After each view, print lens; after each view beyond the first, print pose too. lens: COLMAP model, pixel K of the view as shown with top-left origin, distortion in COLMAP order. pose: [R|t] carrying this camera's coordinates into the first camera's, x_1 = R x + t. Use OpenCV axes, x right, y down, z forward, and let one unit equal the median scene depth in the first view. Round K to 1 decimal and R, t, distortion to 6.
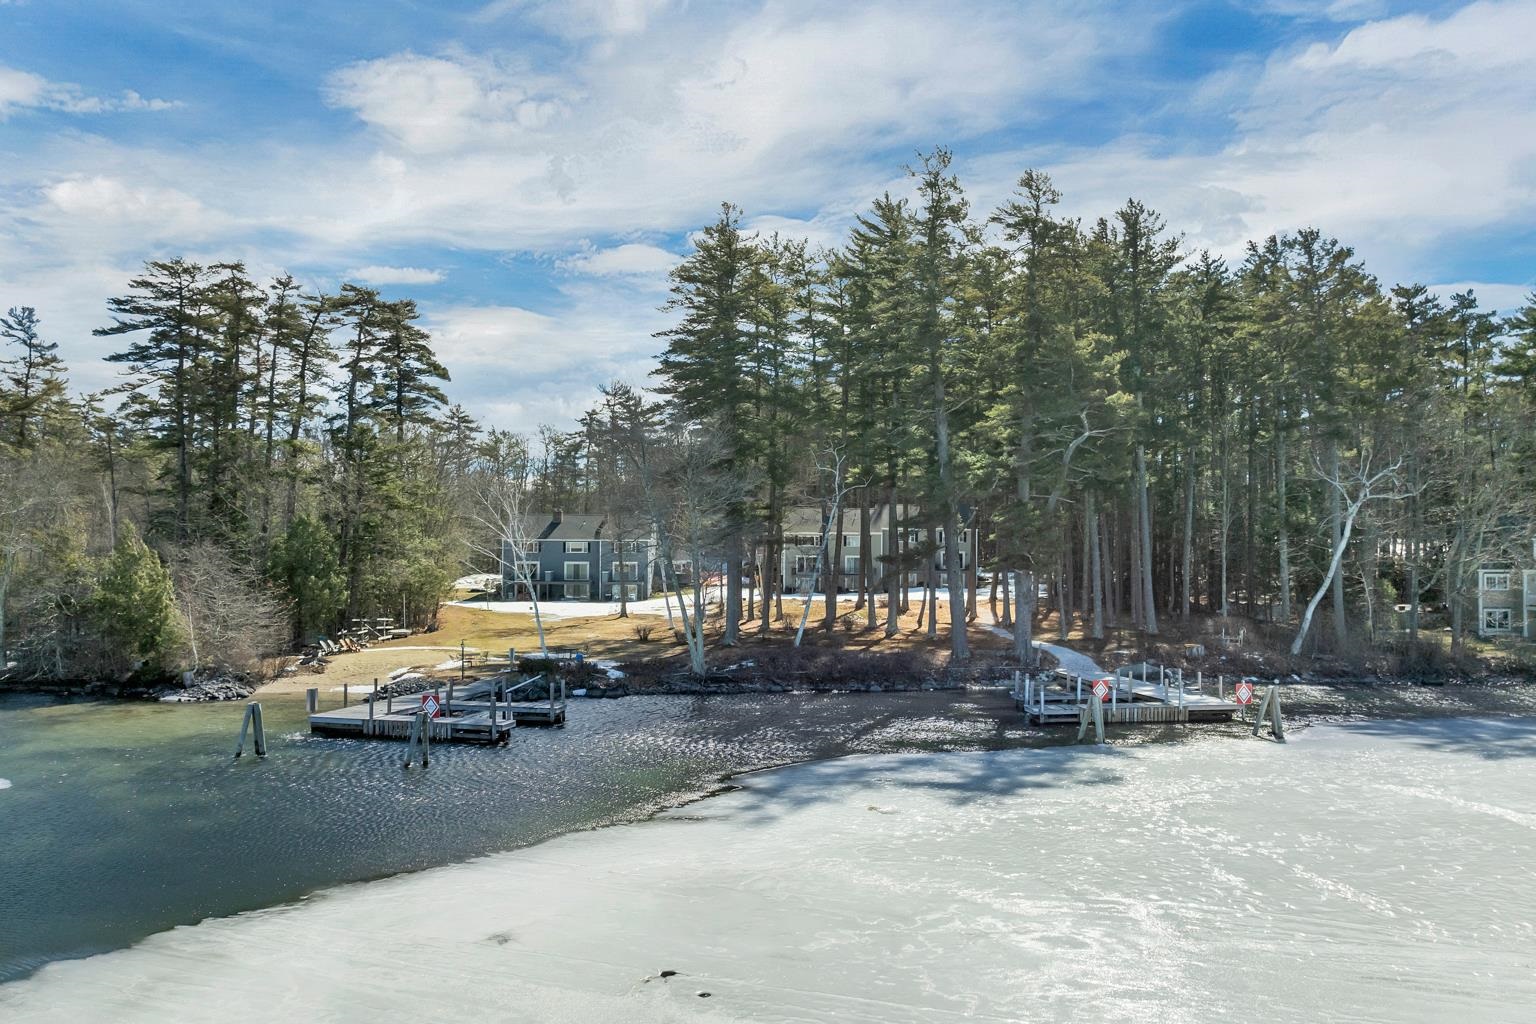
lens RADIAL K [[1124.6, 0, 762.0], [0, 1124.6, 560.0], [0, 0, 1]] dist [-0.030143, -0.000969]
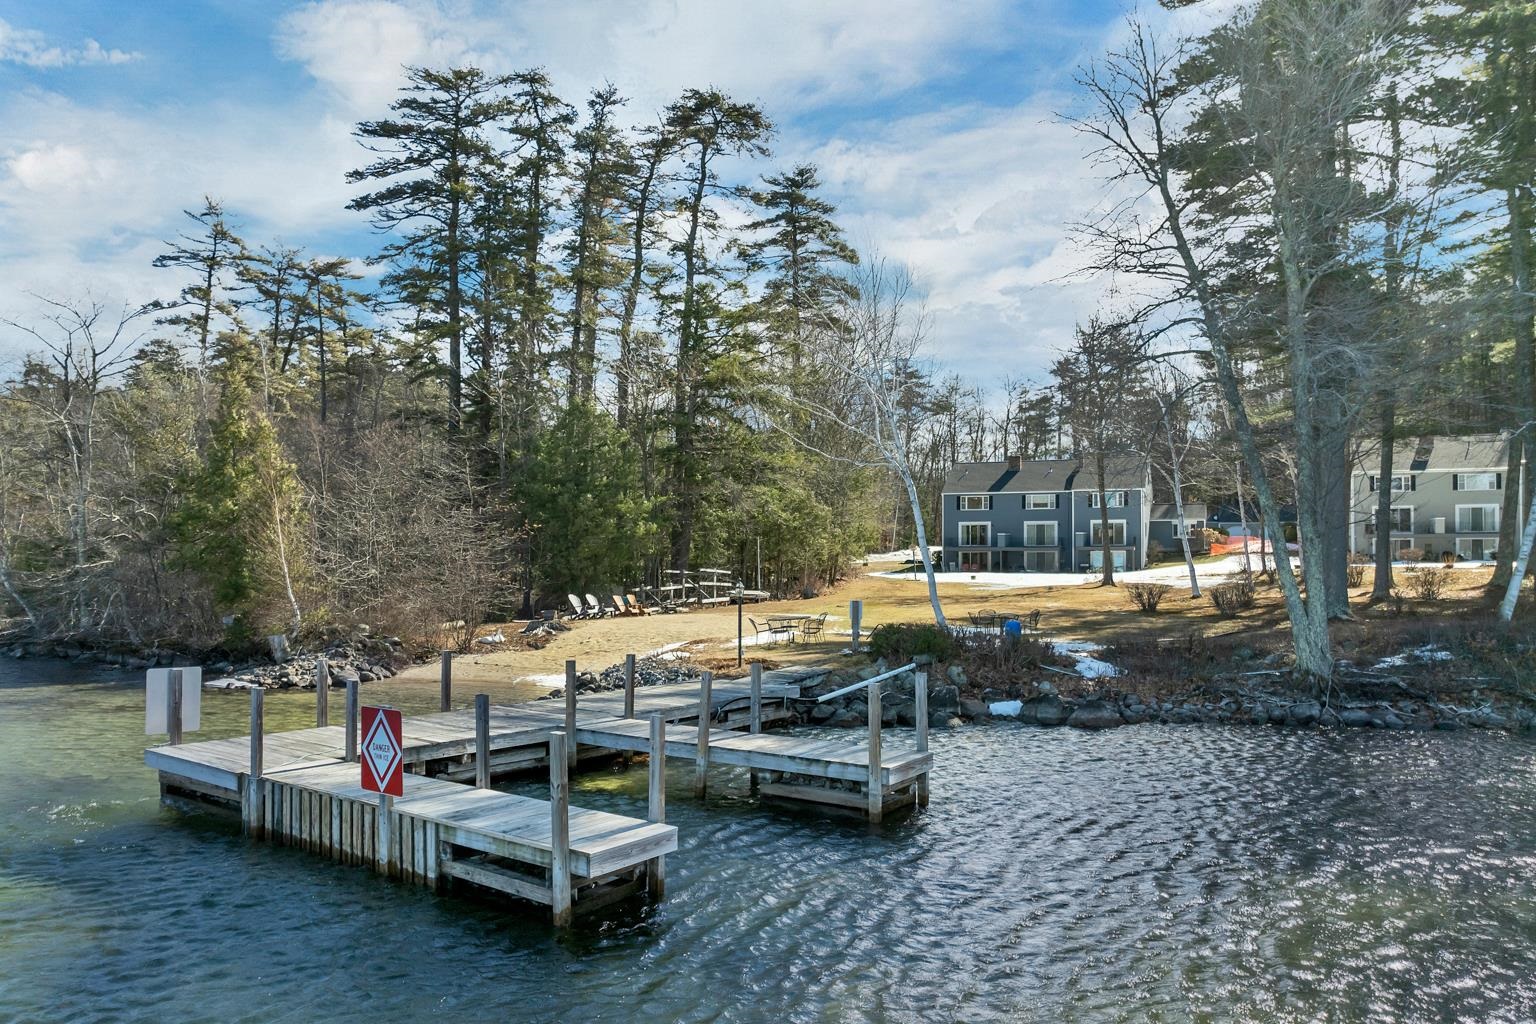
lens RADIAL K [[1124.6, 0, 762.0], [0, 1124.6, 560.0], [0, 0, 1]] dist [-0.030143, -0.000969]
pose [[0.914034, -0.002135, -0.405633, -0.054999], [0.002301, 0.999997, -0.000079, 0.045121], [0.405632, -0.000861, 0.914036, 0.418272]]
